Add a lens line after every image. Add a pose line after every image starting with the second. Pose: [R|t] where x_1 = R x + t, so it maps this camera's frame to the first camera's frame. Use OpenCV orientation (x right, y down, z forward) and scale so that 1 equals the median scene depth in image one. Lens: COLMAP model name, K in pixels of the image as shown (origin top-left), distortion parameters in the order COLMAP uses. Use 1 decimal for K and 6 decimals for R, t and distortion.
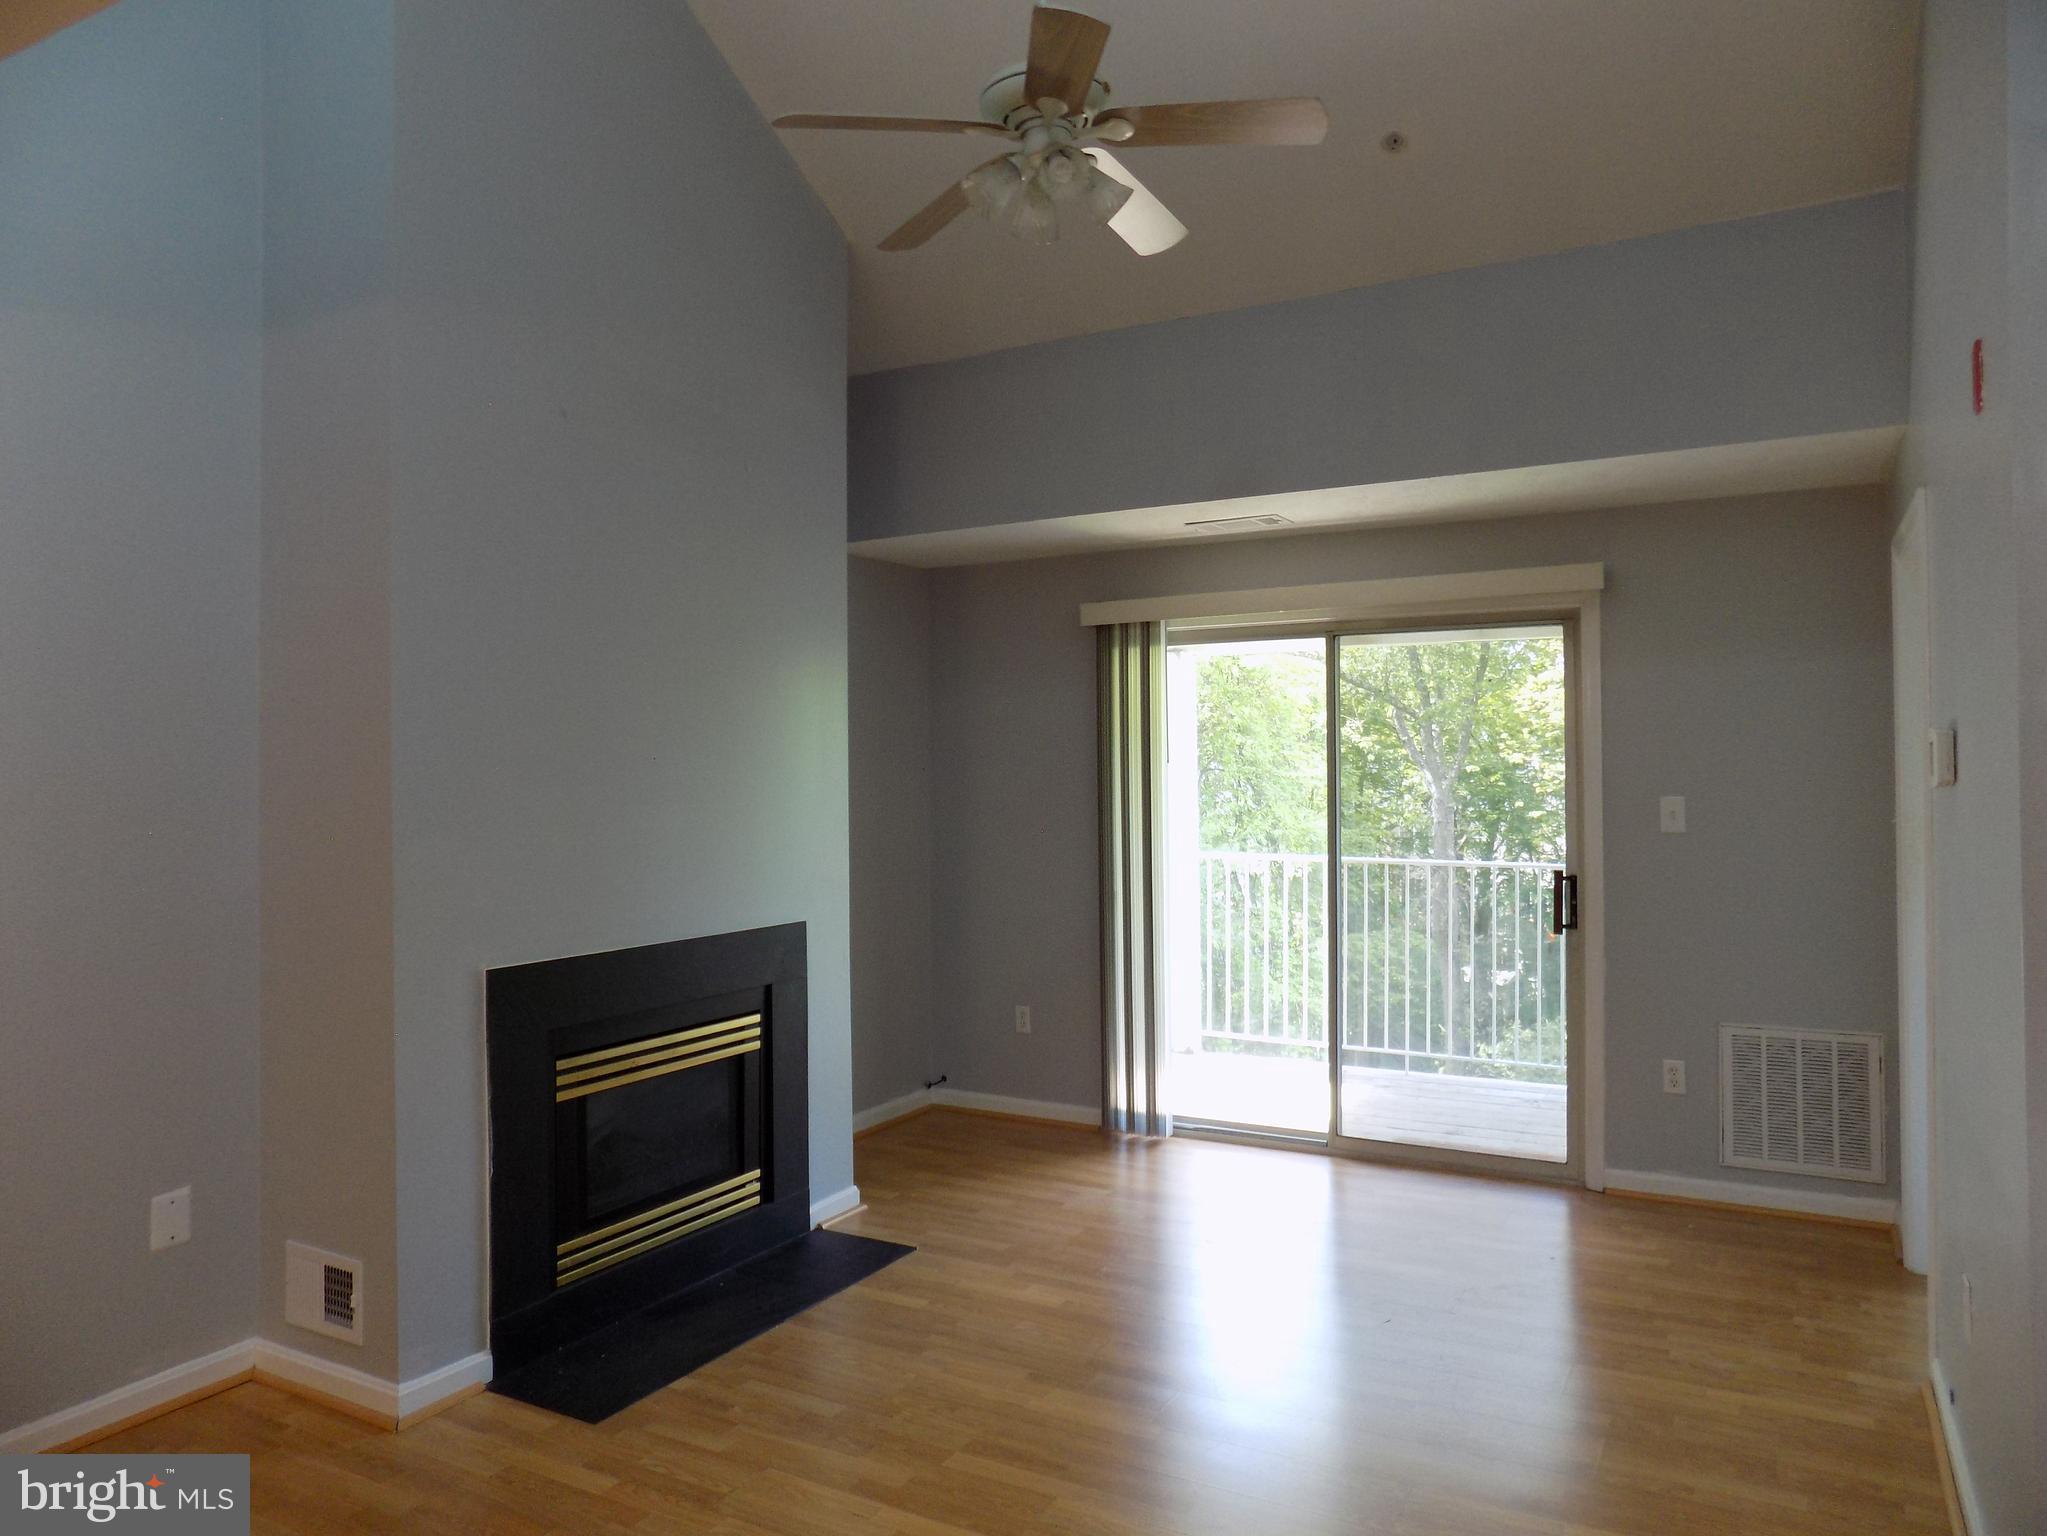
lens RADIAL K [[1399.8, 0, 1023.5], [0, 1399.8, 768.0], [0, 0, 1]] dist [-0.047031, 0.065498]
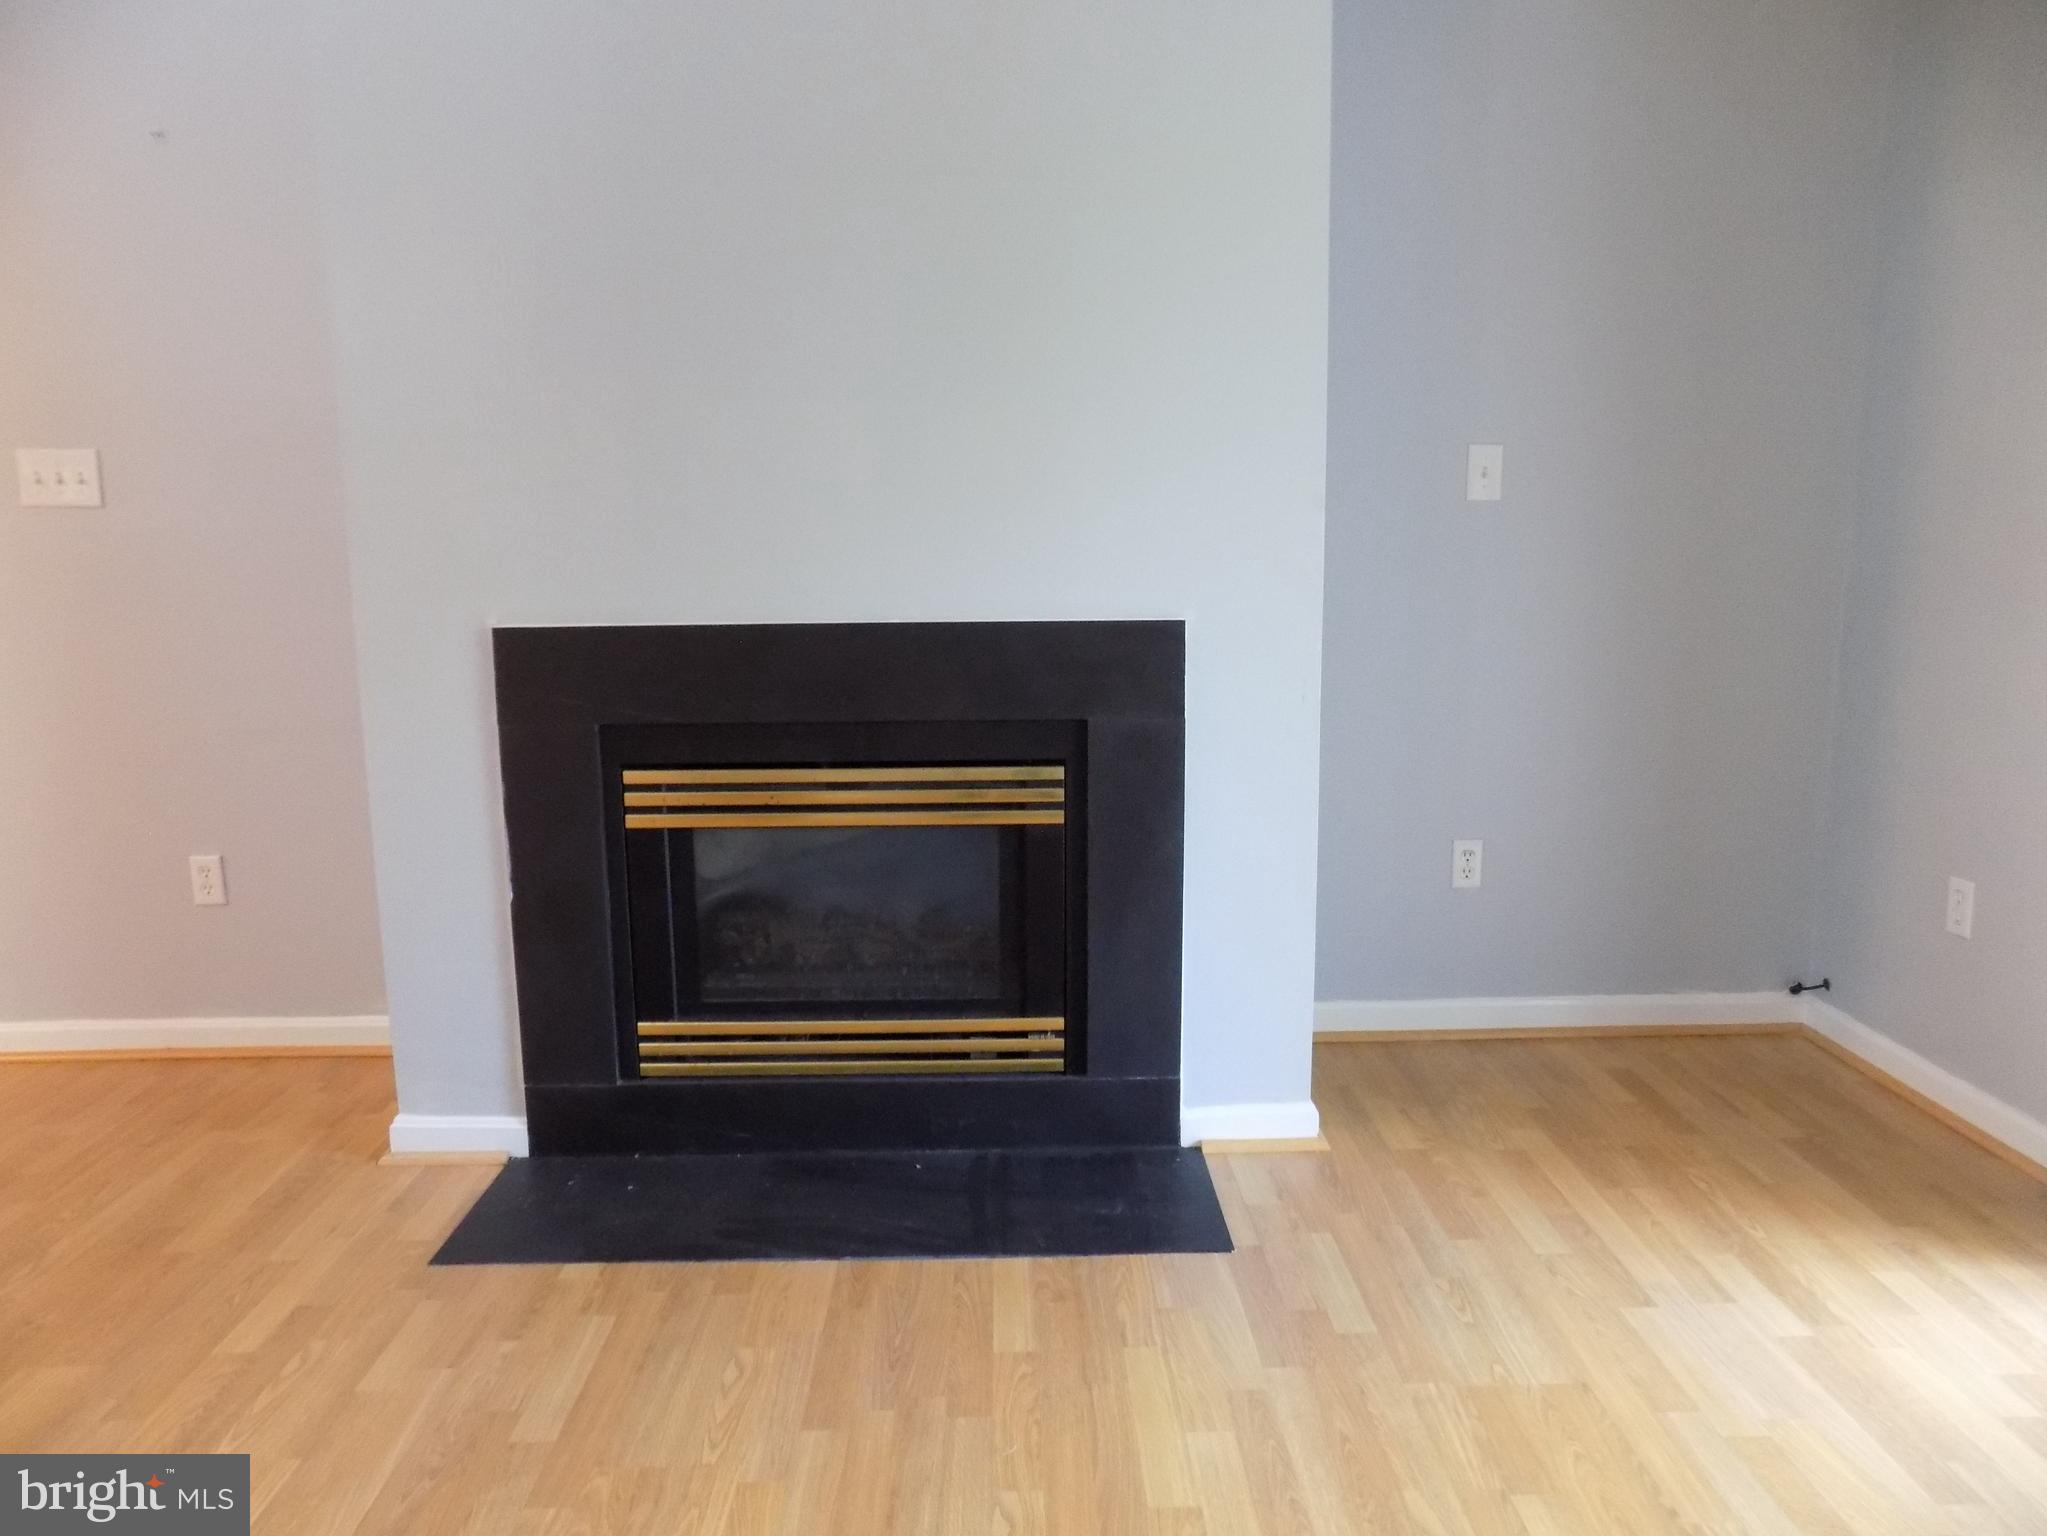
lens RADIAL K [[1399.8, 0, 1023.5], [0, 1399.8, 768.0], [0, 0, 1]] dist [-0.047031, 0.065498]
pose [[0.505442, 0.144453, -0.850683, 0.293438], [0.004484, 0.985434, 0.169999, 0.072408], [0.862849, -0.089739, 0.497432, 0.659461]]
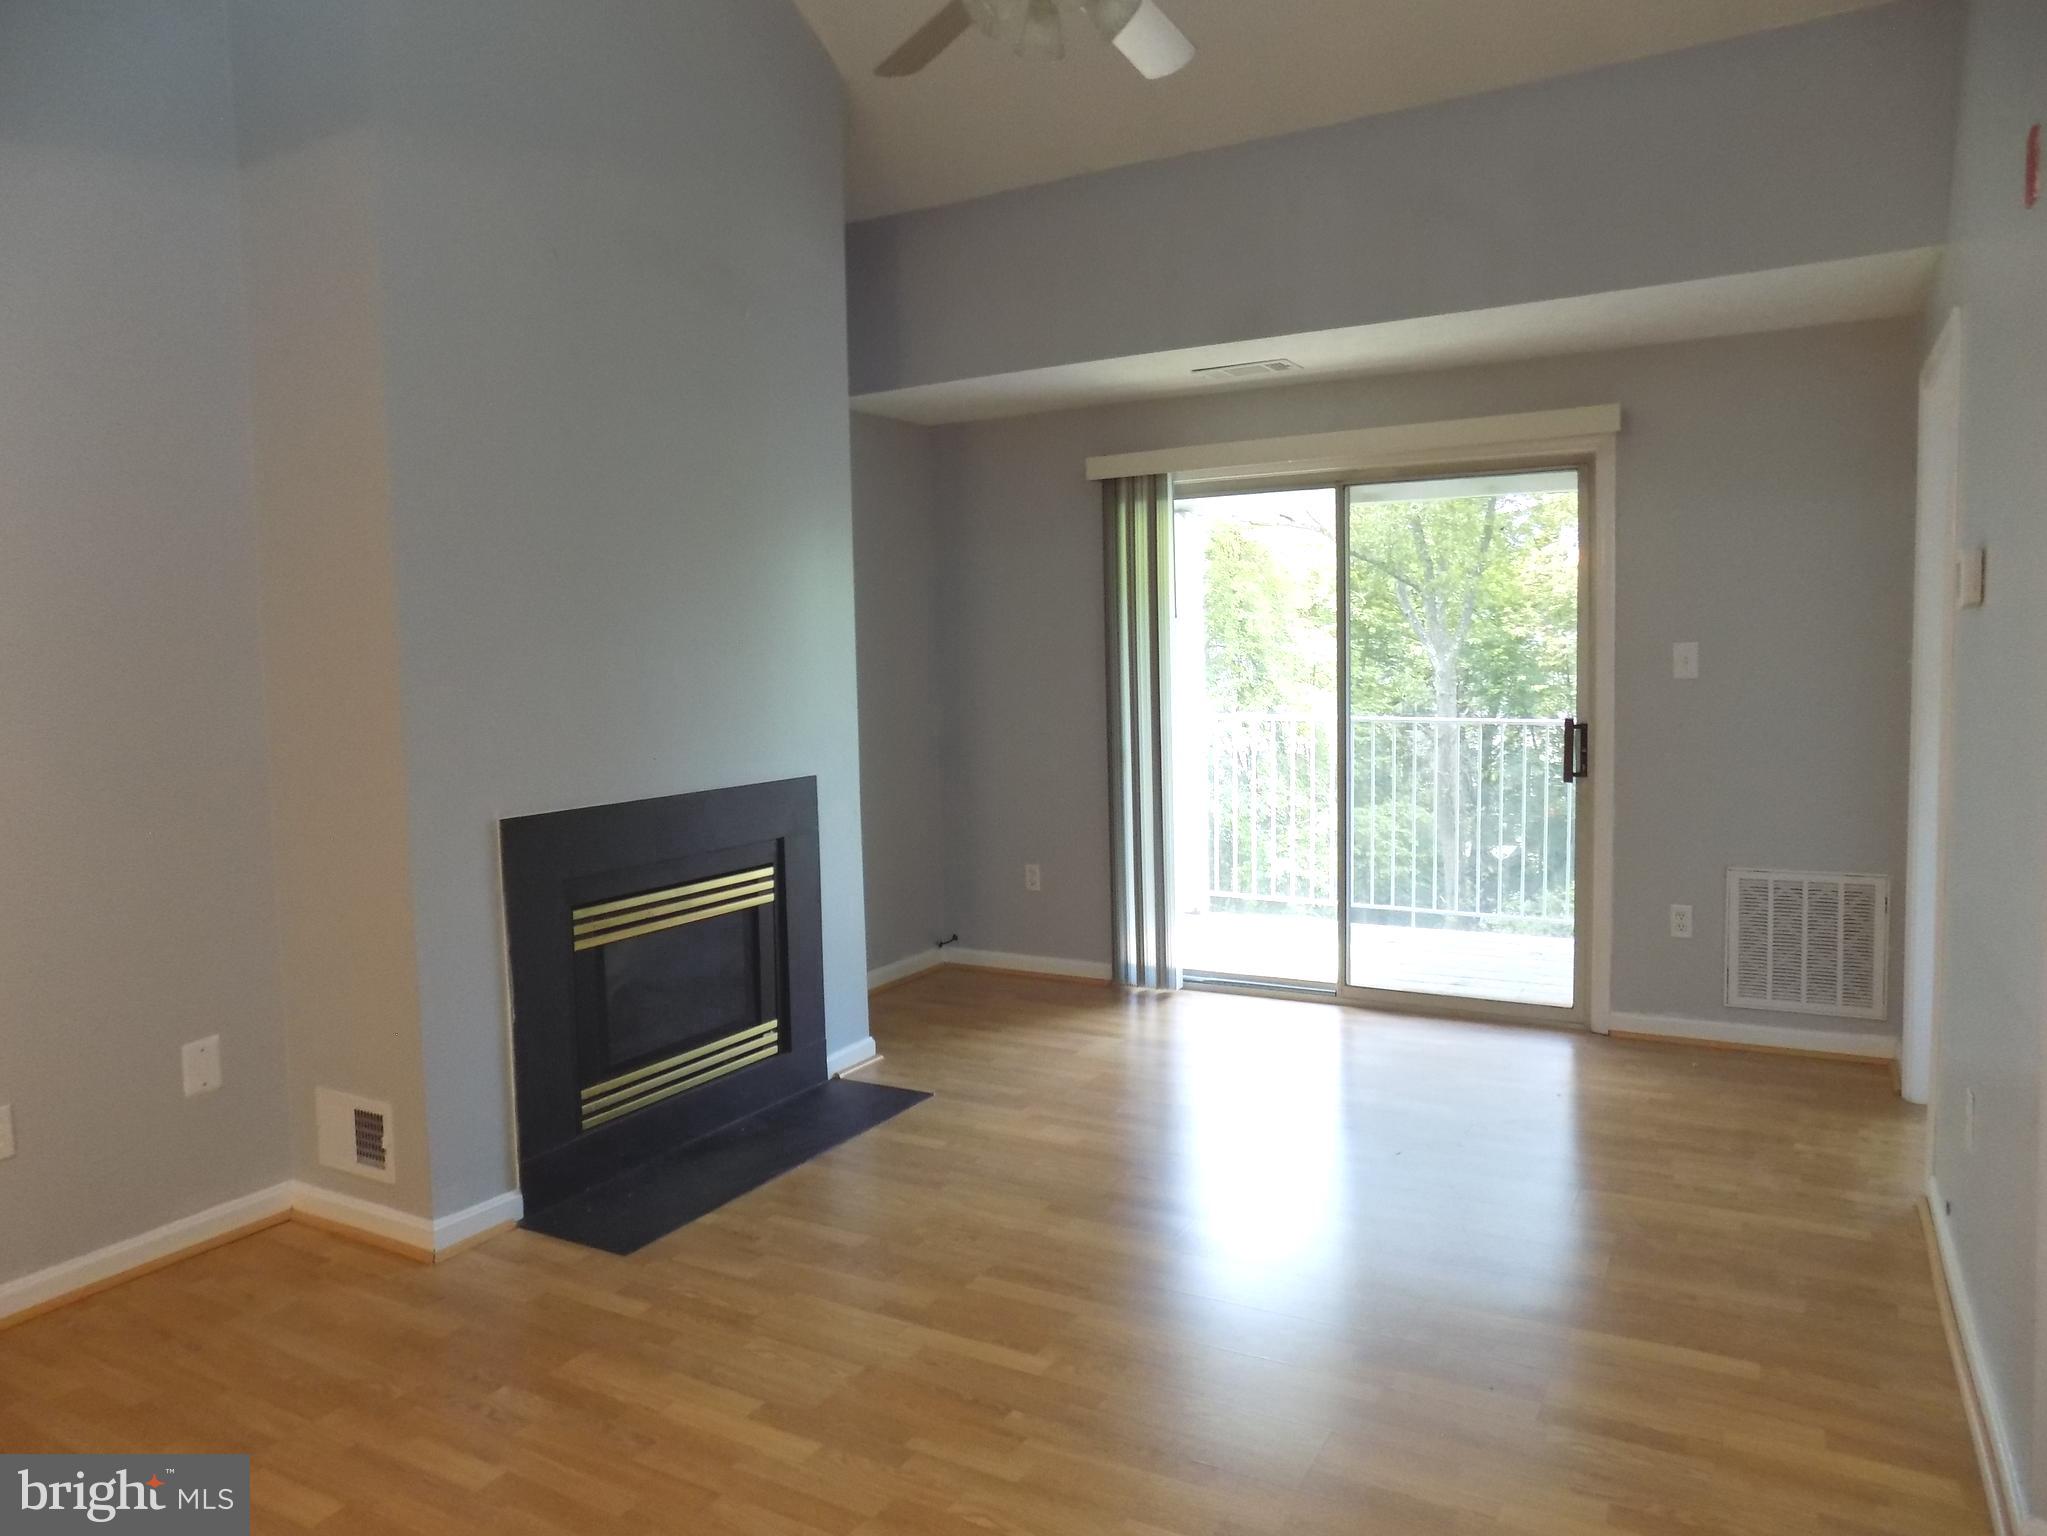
lens RADIAL K [[1399.8, 0, 1023.5], [0, 1399.8, 768.0], [0, 0, 1]] dist [-0.047031, 0.065498]
pose [[0.999911, -0.013290, -0.000718, -0.006752], [0.013304, 0.996510, 0.082404, 0.023652], [-0.000380, -0.082407, 0.996599, 0.004549]]
